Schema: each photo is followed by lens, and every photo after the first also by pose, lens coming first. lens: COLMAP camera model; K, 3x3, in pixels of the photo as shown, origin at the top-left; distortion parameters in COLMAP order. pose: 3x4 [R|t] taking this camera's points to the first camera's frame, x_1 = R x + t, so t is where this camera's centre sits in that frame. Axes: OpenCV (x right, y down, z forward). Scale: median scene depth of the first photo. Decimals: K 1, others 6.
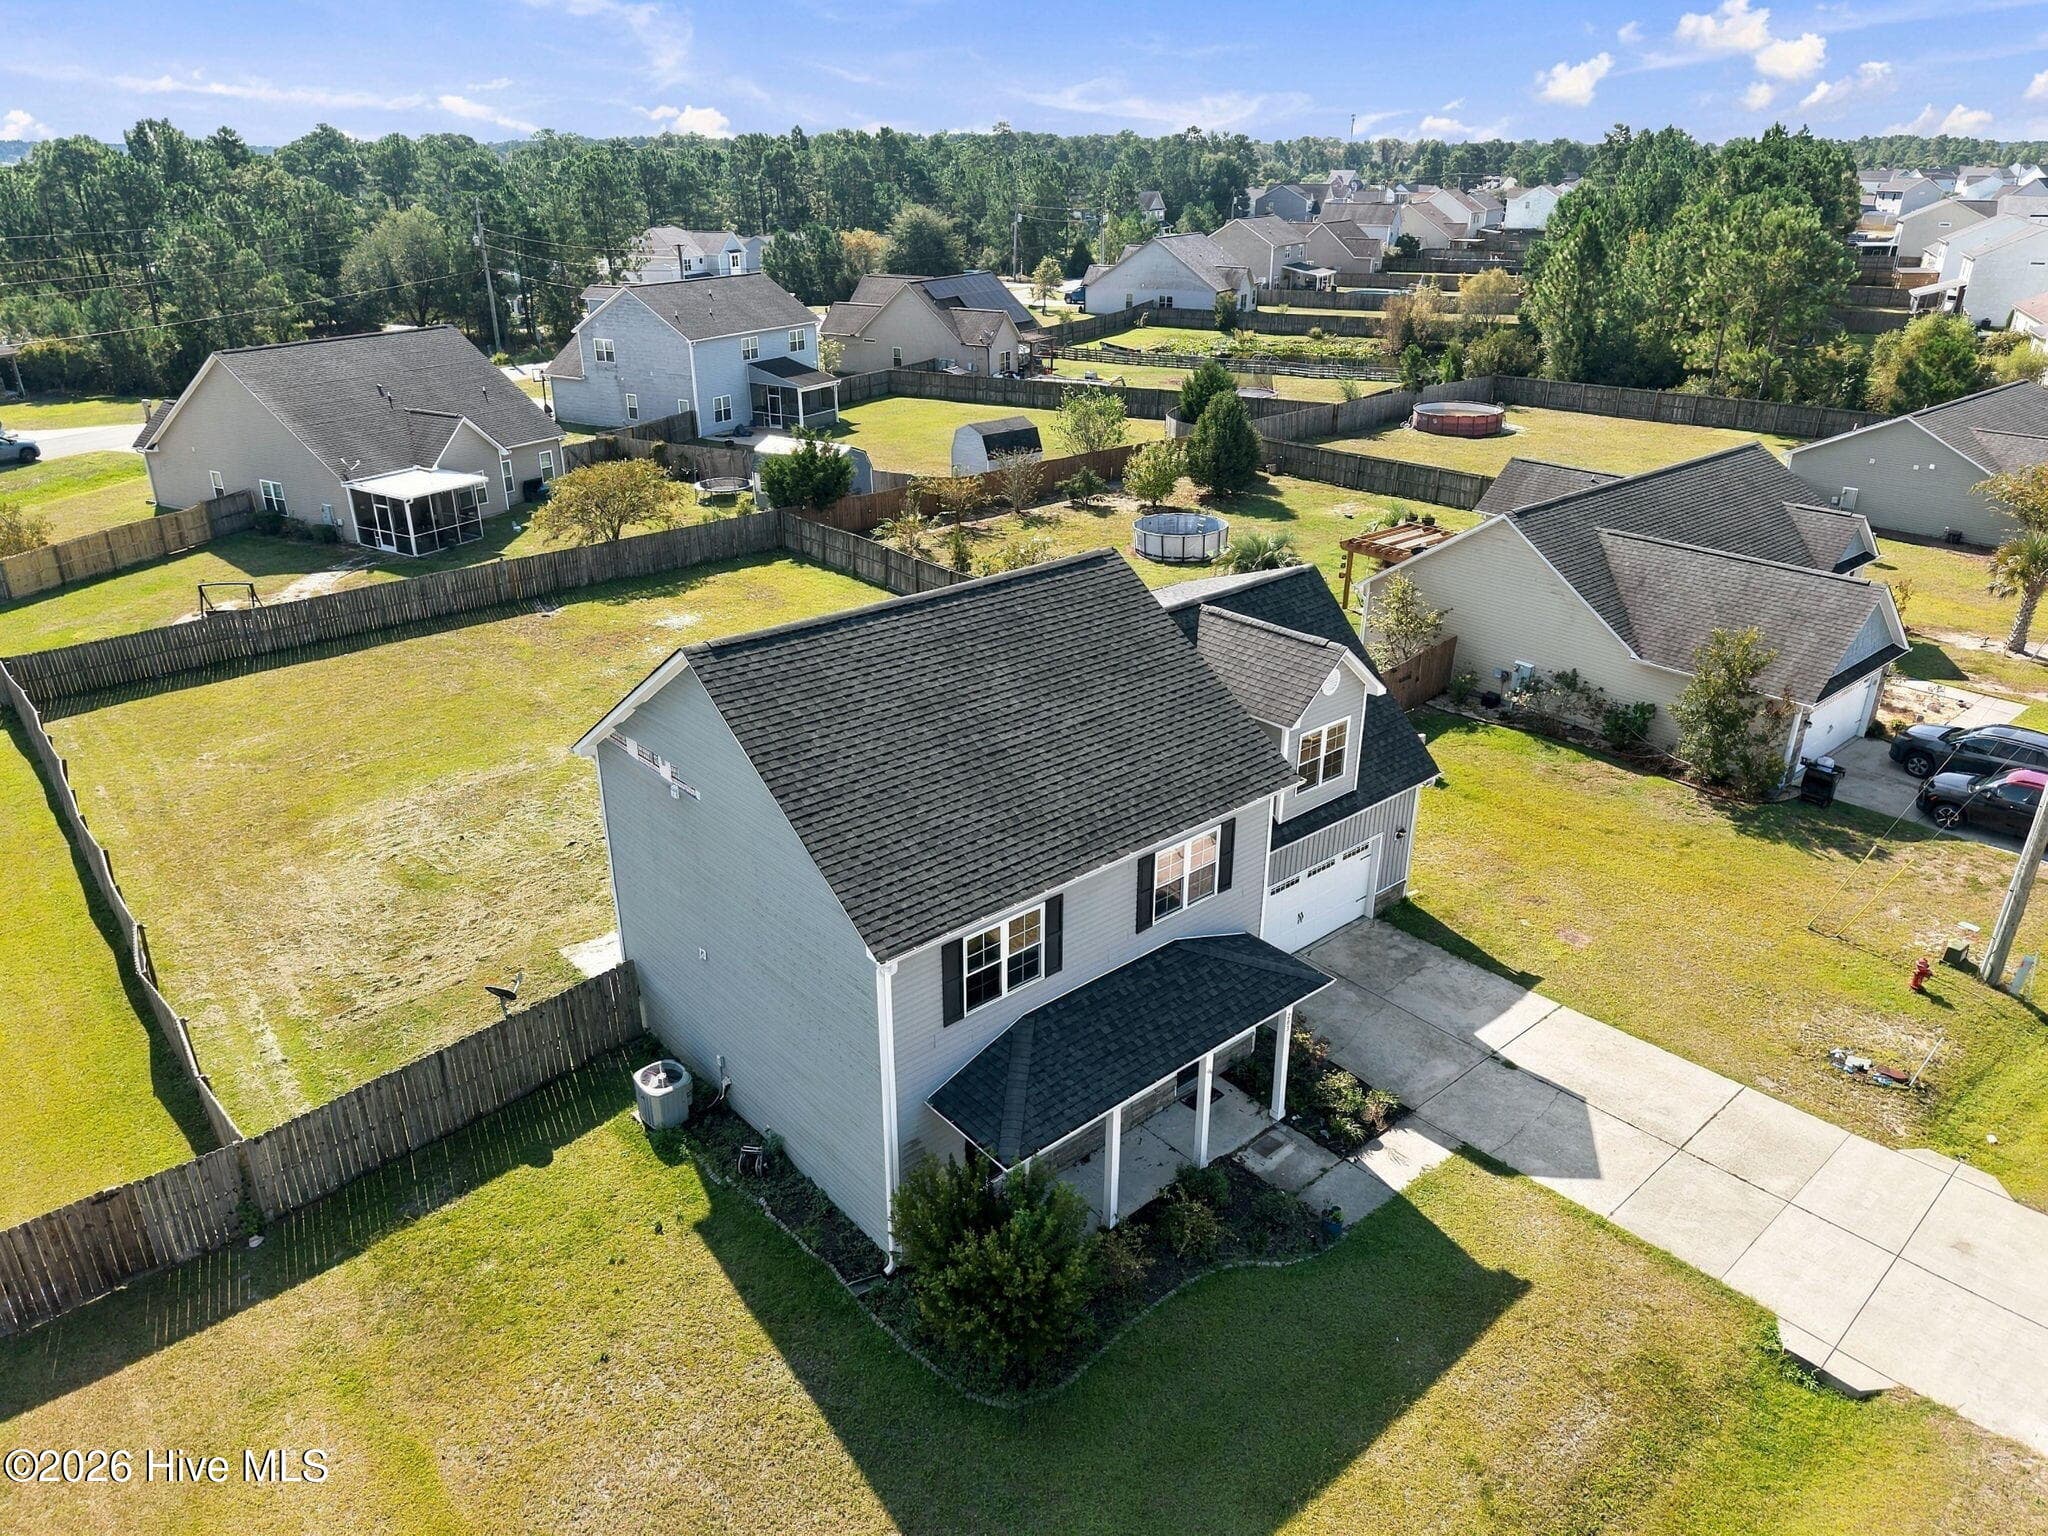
lens RADIAL K [[1378.7, 0, 1024.3], [0, 1378.7, 727.6], [0, 0, 1]] dist [0.042647, -0.050231]
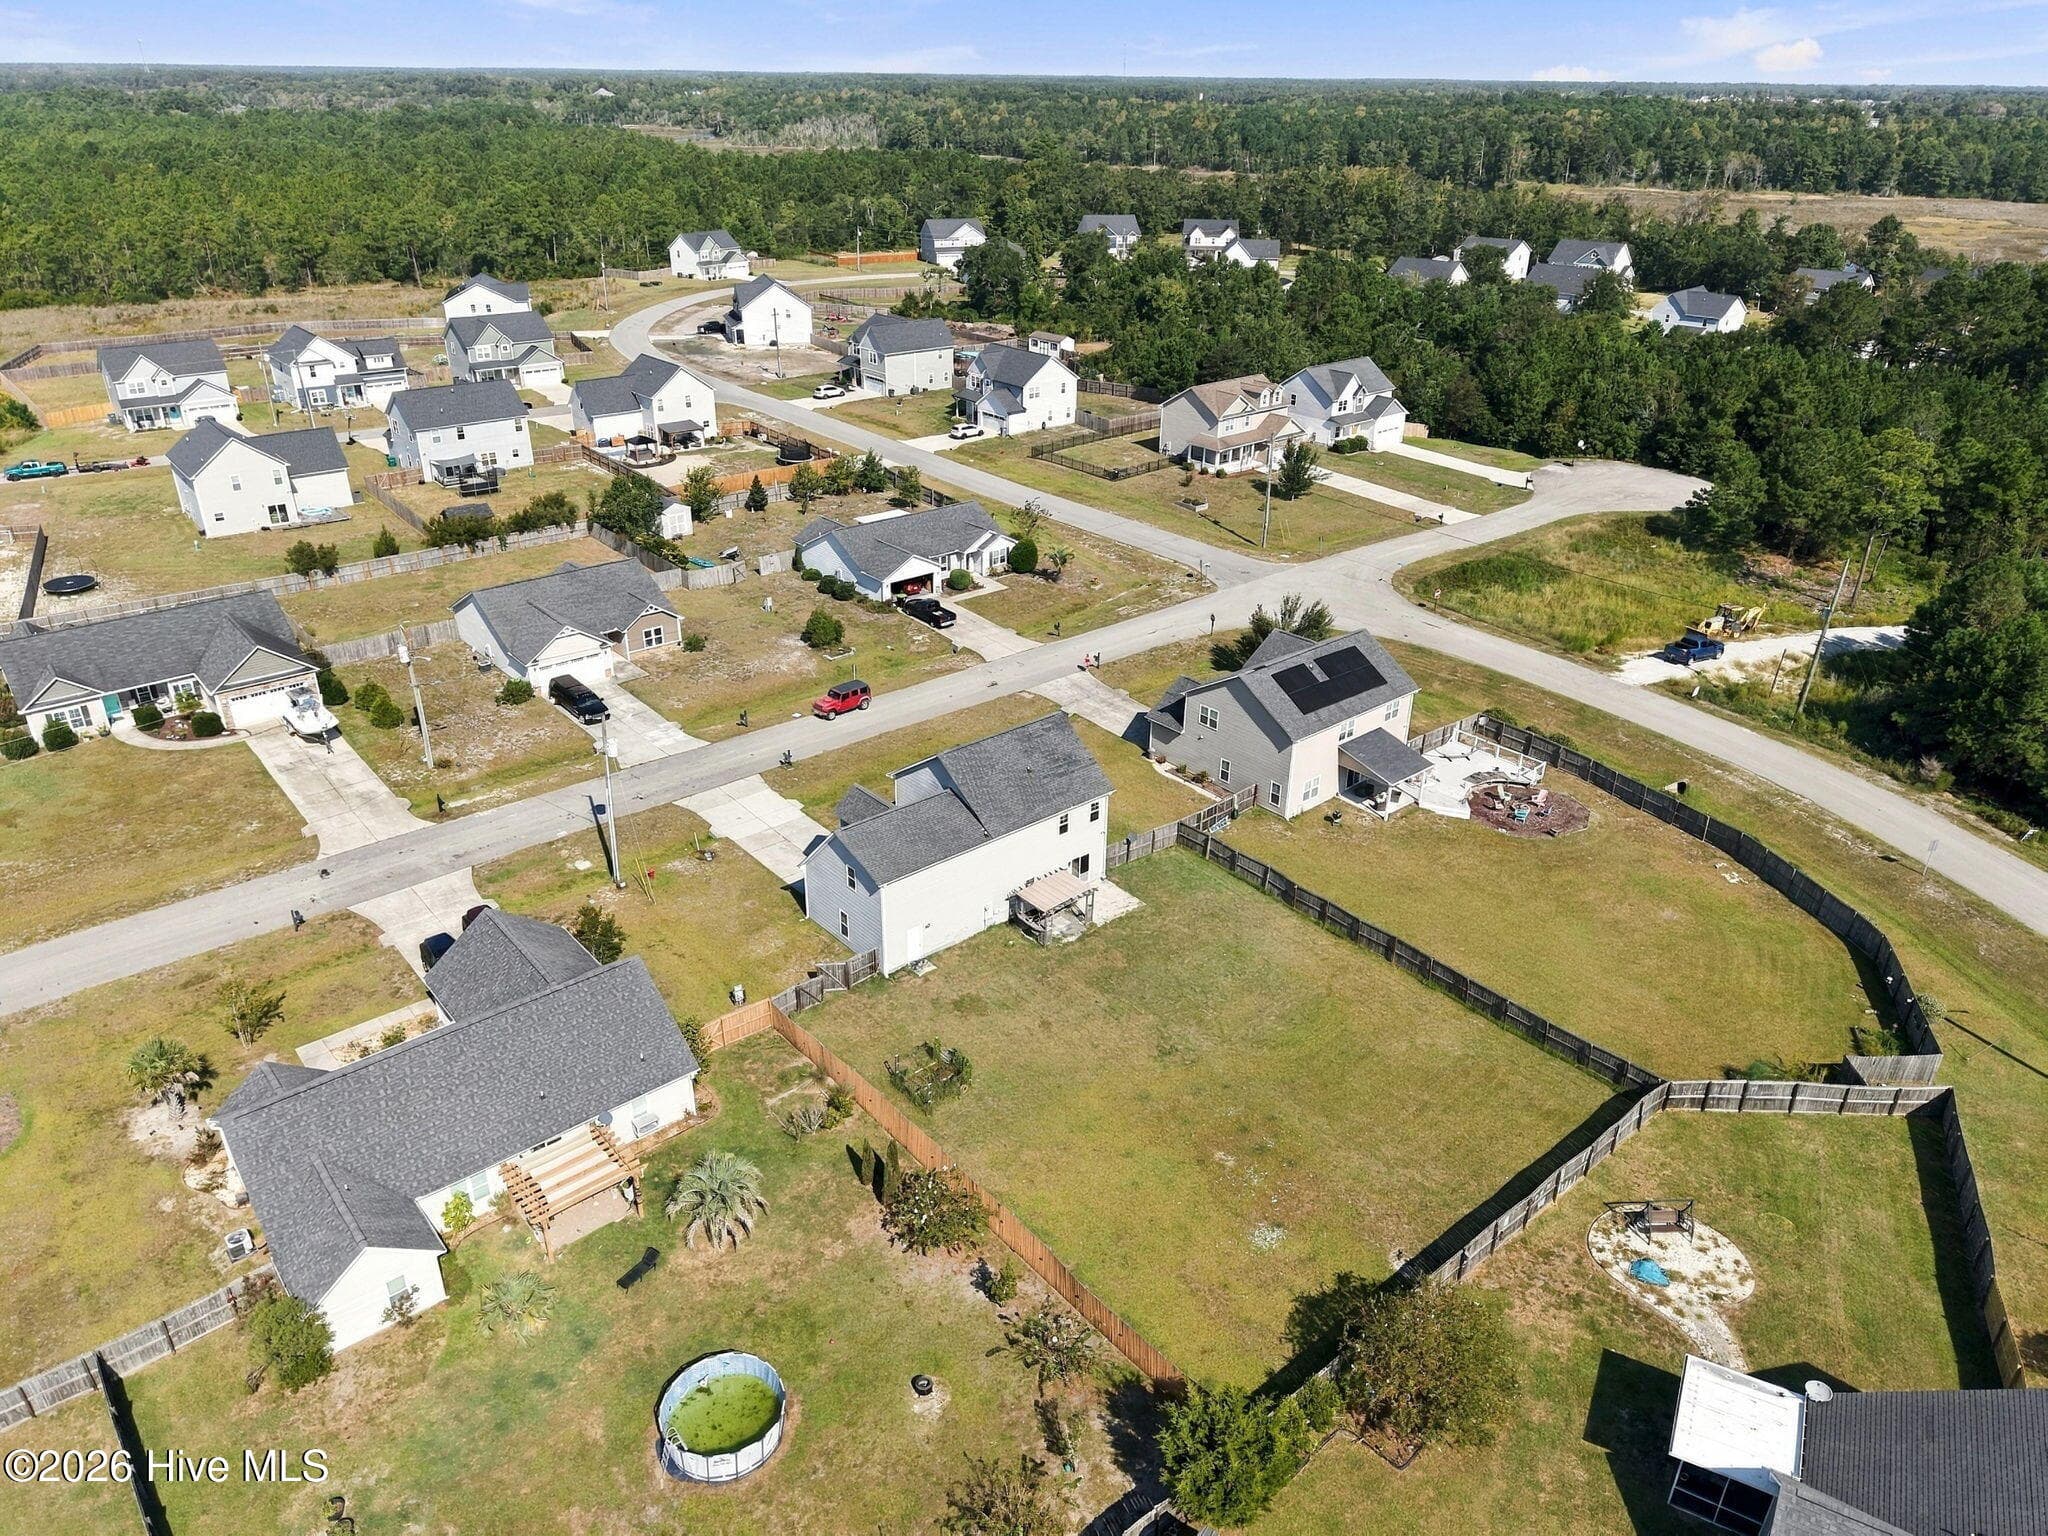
lens RADIAL K [[1378.7, 0, 1024.3], [0, 1378.7, 727.6], [0, 0, 1]] dist [0.042647, -0.050231]
pose [[-0.999941, -0.009957, -0.004235, -0.109418], [-0.009796, 0.666868, 0.745112, -2.471356], [-0.004595, 0.745110, -0.666926, 3.093602]]
